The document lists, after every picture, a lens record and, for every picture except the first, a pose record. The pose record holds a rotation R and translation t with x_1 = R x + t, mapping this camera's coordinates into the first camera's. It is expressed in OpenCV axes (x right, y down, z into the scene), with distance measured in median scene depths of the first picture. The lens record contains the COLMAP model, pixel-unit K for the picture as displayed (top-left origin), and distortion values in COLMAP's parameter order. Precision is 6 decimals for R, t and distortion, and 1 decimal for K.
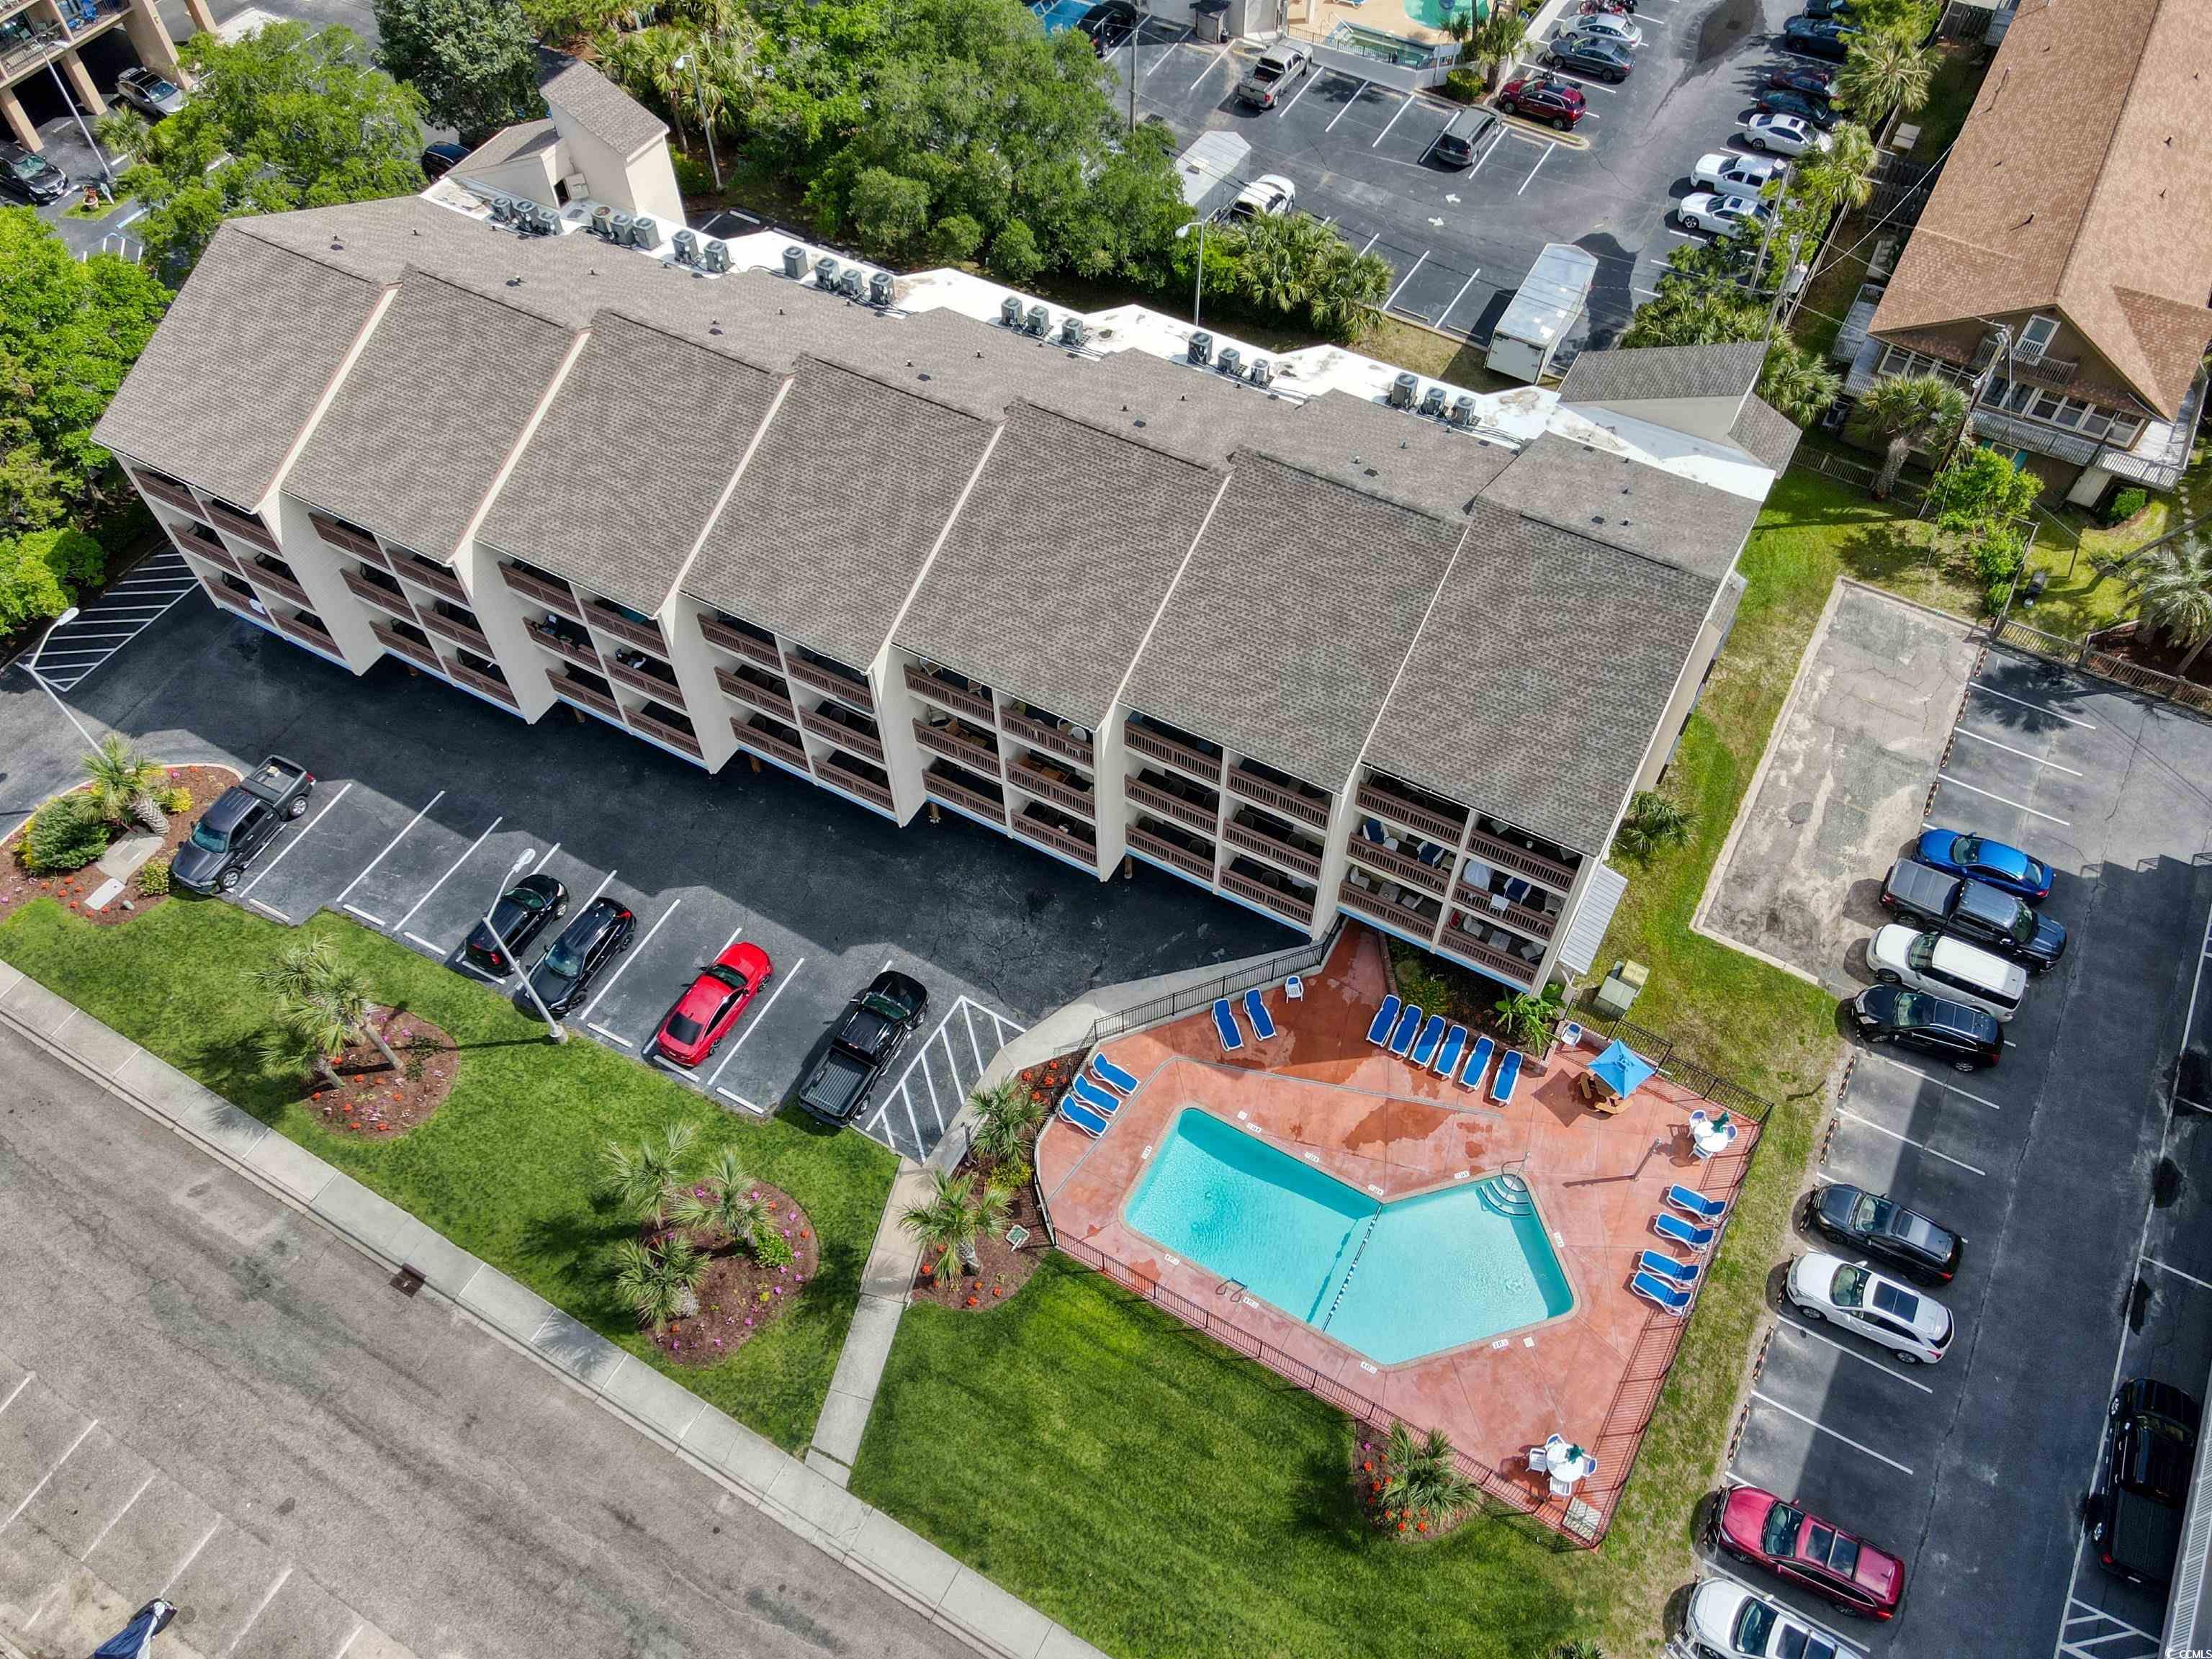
lens RADIAL K [[1642.5, 0, 1106.0], [0, 1642.5, 829.5], [0, 0, 1]] dist [0.012526, 0.003416]
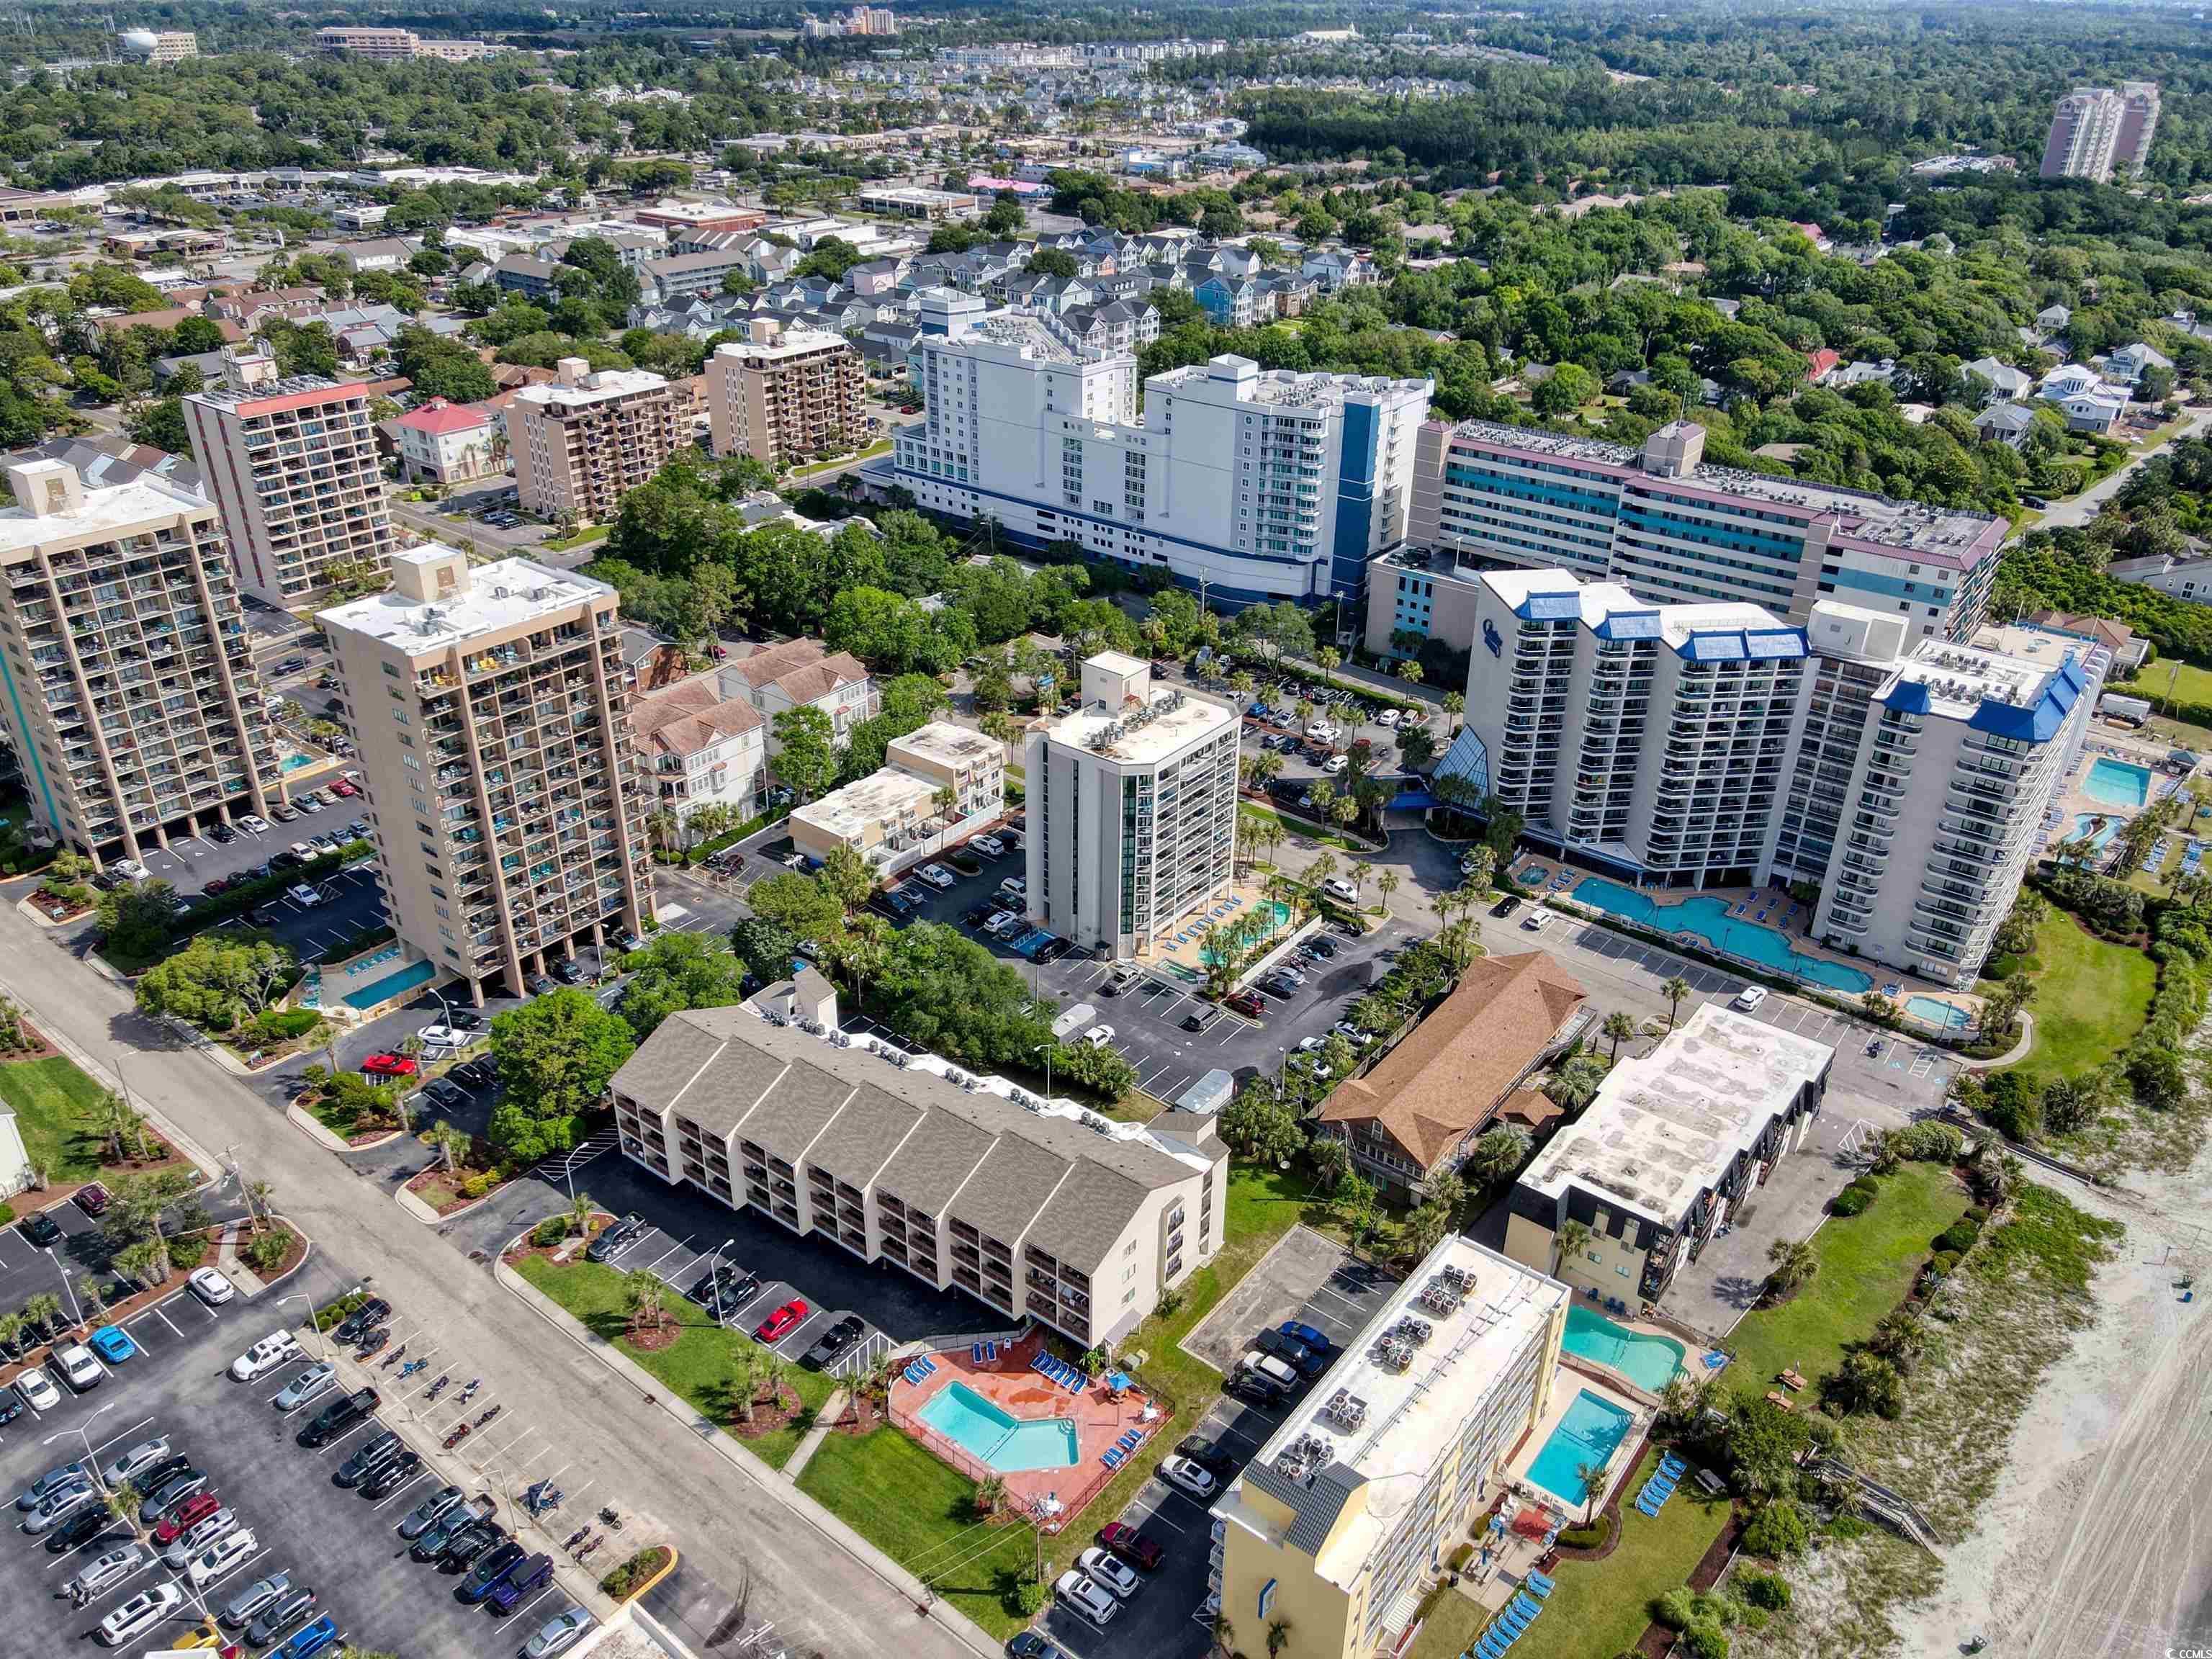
lens RADIAL K [[1642.5, 0, 1106.0], [0, 1642.5, 829.5], [0, 0, 1]] dist [0.012526, 0.003416]
pose [[0.989475, 0.088413, -0.114550, 0.456163], [-0.129250, 0.895953, -0.424927, 0.416751], [0.065062, 0.435260, 0.897951, -1.502144]]
